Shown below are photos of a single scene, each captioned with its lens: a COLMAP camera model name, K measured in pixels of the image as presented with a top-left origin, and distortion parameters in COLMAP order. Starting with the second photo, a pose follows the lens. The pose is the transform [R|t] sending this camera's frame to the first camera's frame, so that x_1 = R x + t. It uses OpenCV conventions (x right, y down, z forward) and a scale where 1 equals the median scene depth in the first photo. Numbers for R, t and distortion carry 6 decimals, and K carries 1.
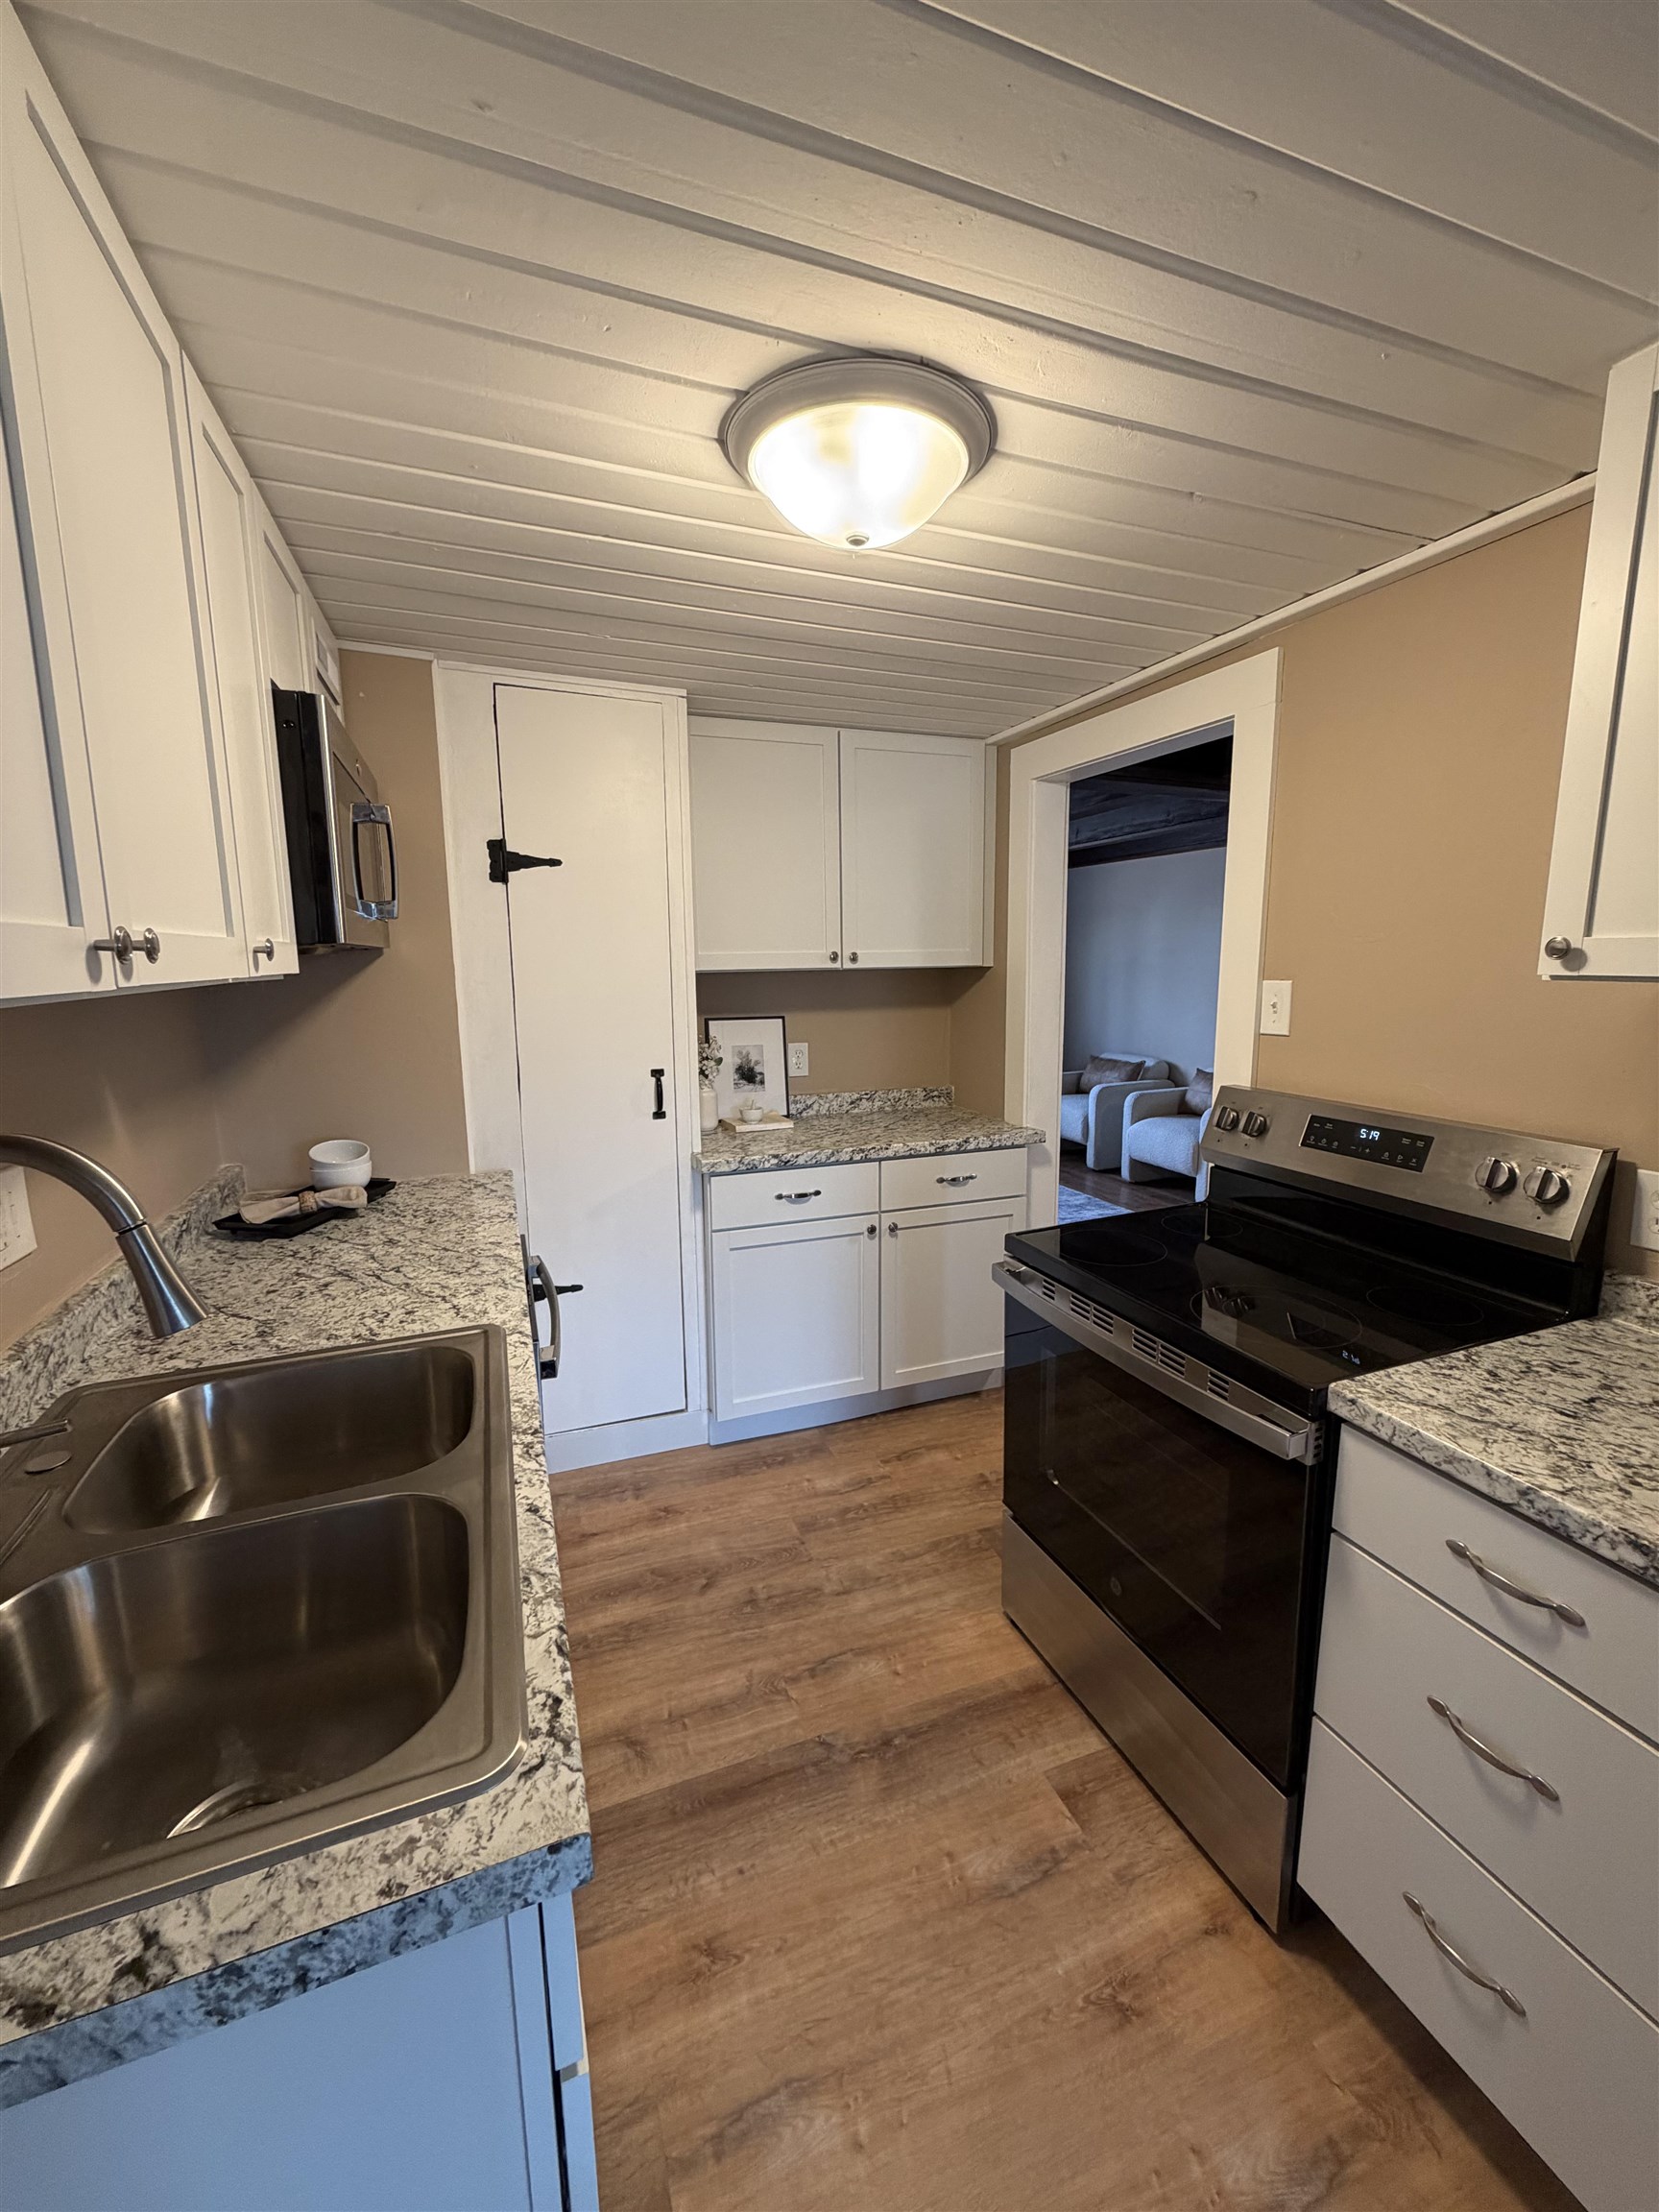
lens RADIAL K [[884.4, 0, 829.9], [0, 884.4, 1097.1], [0, 0, 1]] dist [0.002529, 0.000202]
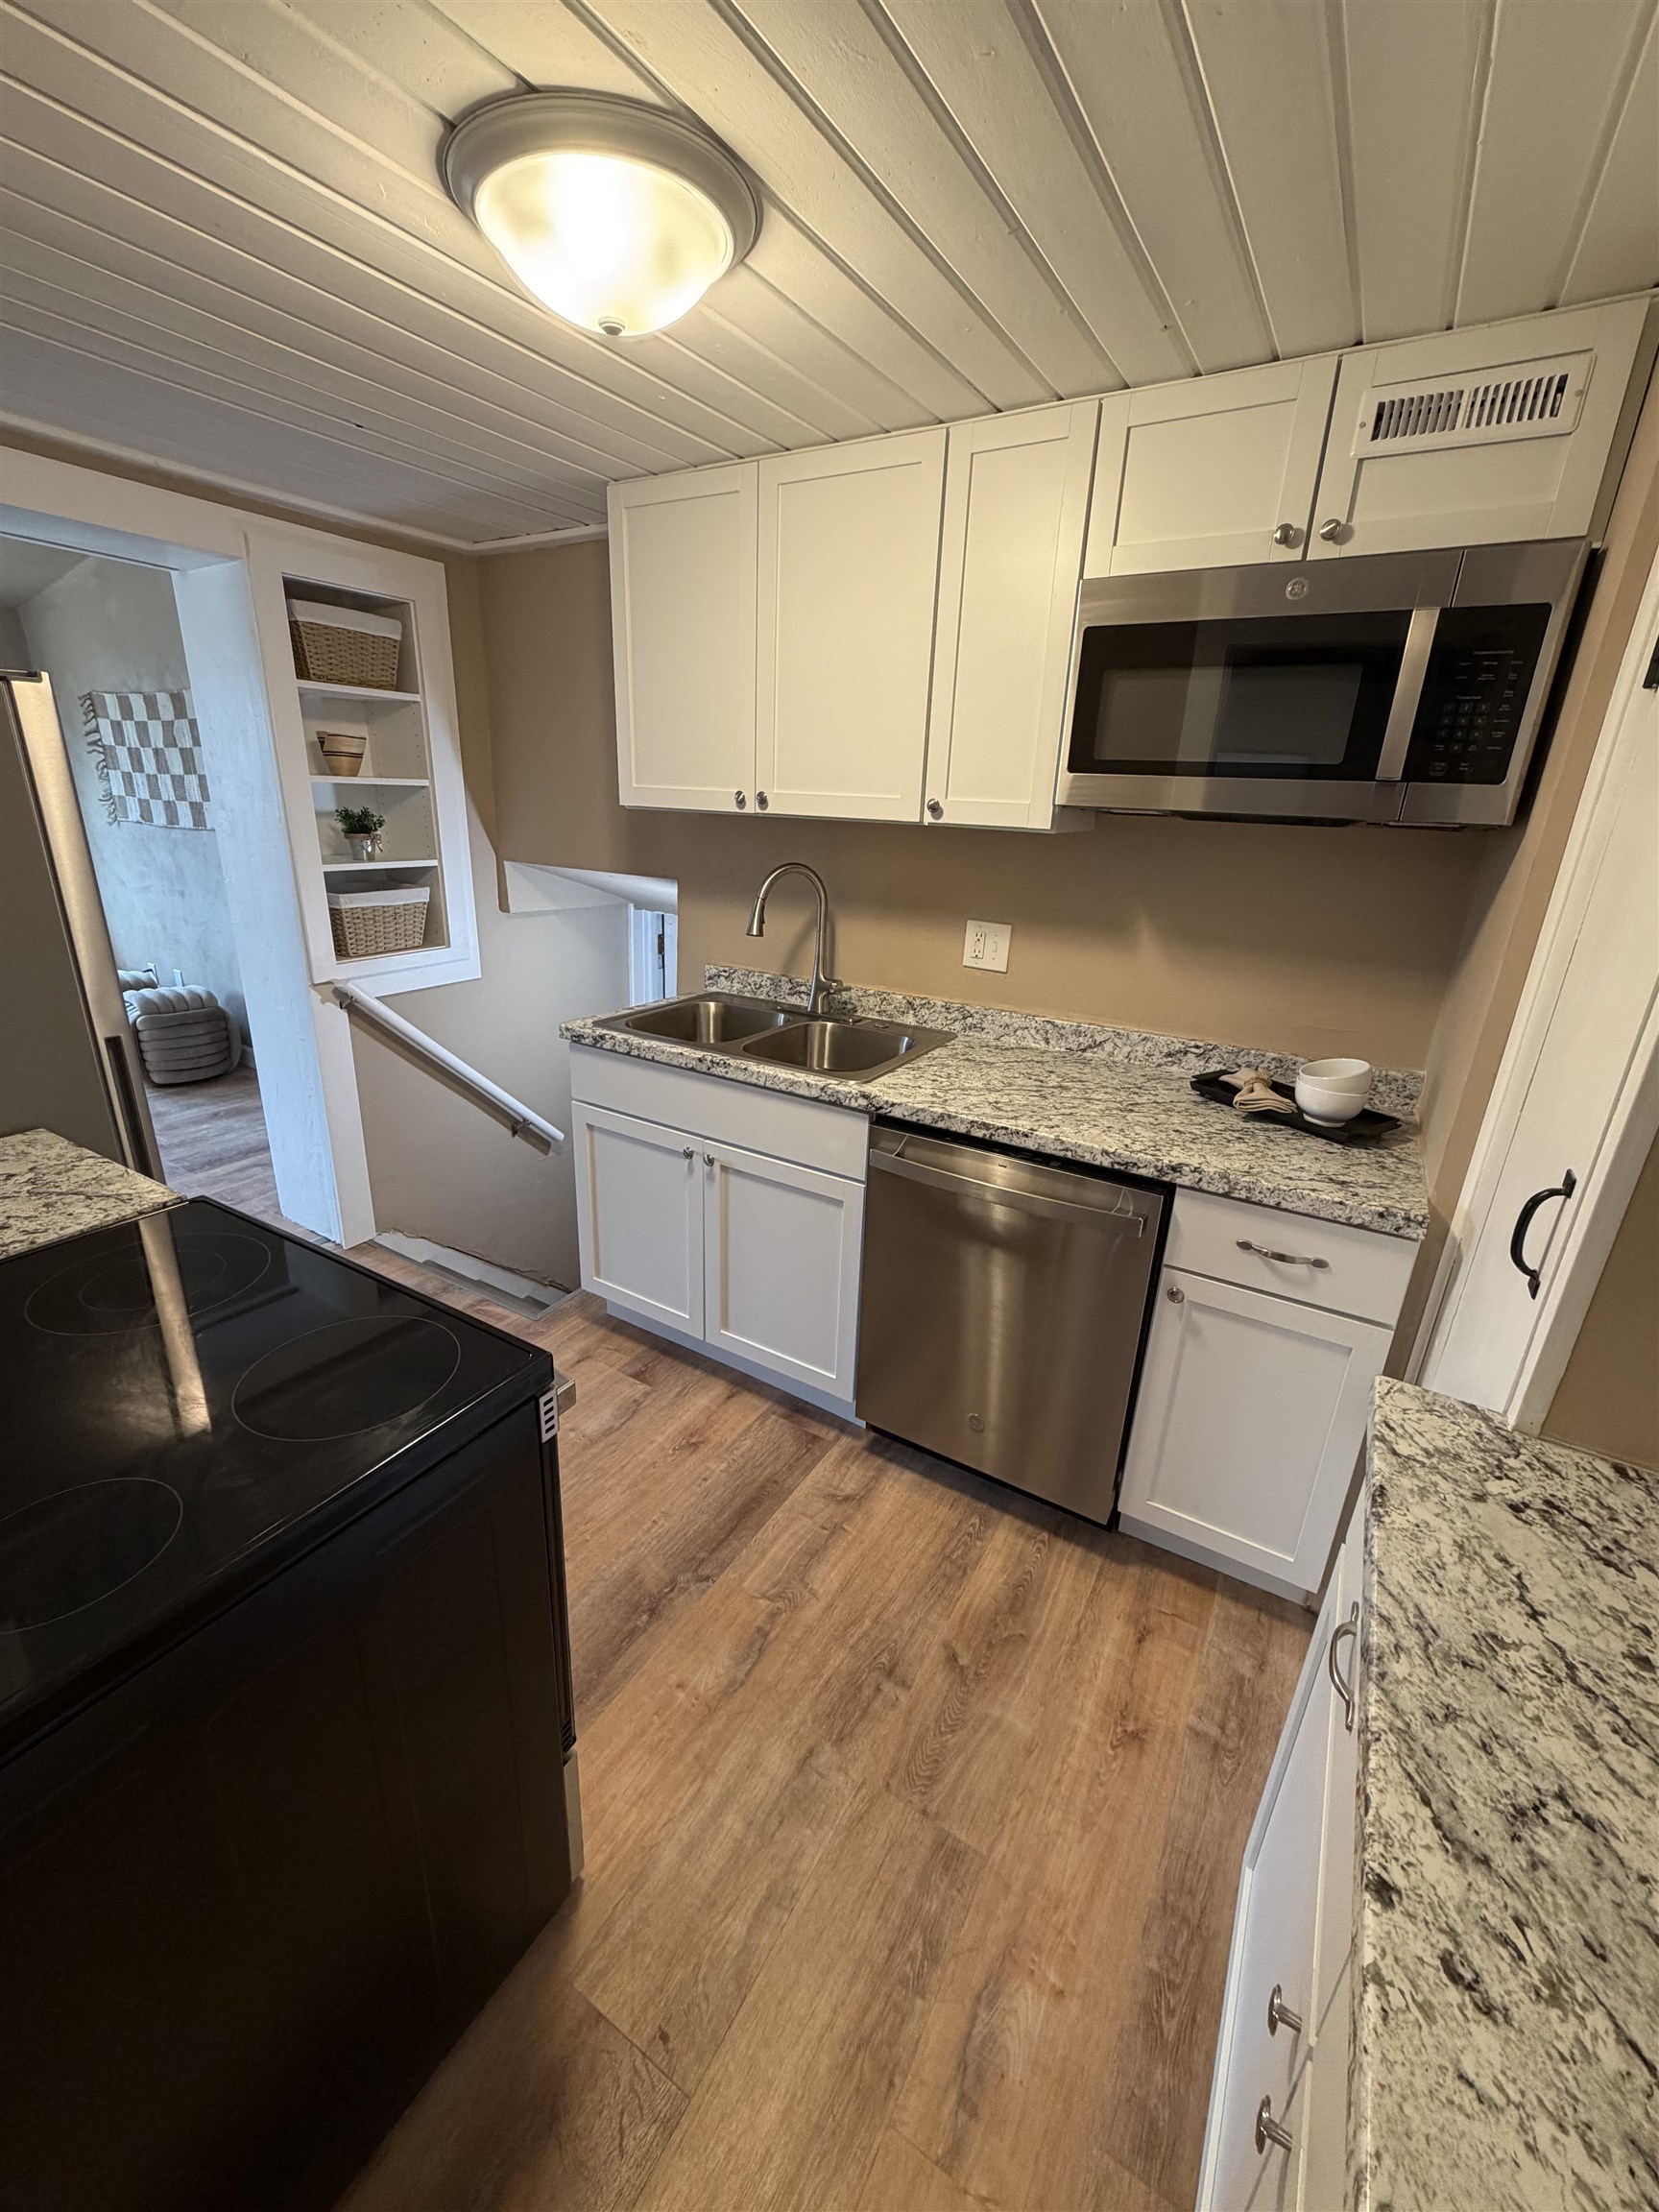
lens RADIAL K [[884.4, 0, 826.6], [0, 884.4, 1105.6], [0, 0, 1]] dist [0.002529, 0.000202]
pose [[-0.793212, 0.187438, -0.579380, 0.399907], [-0.124932, 0.881118, 0.456096, -0.284558], [0.595992, 0.434164, -0.675496, 1.603235]]
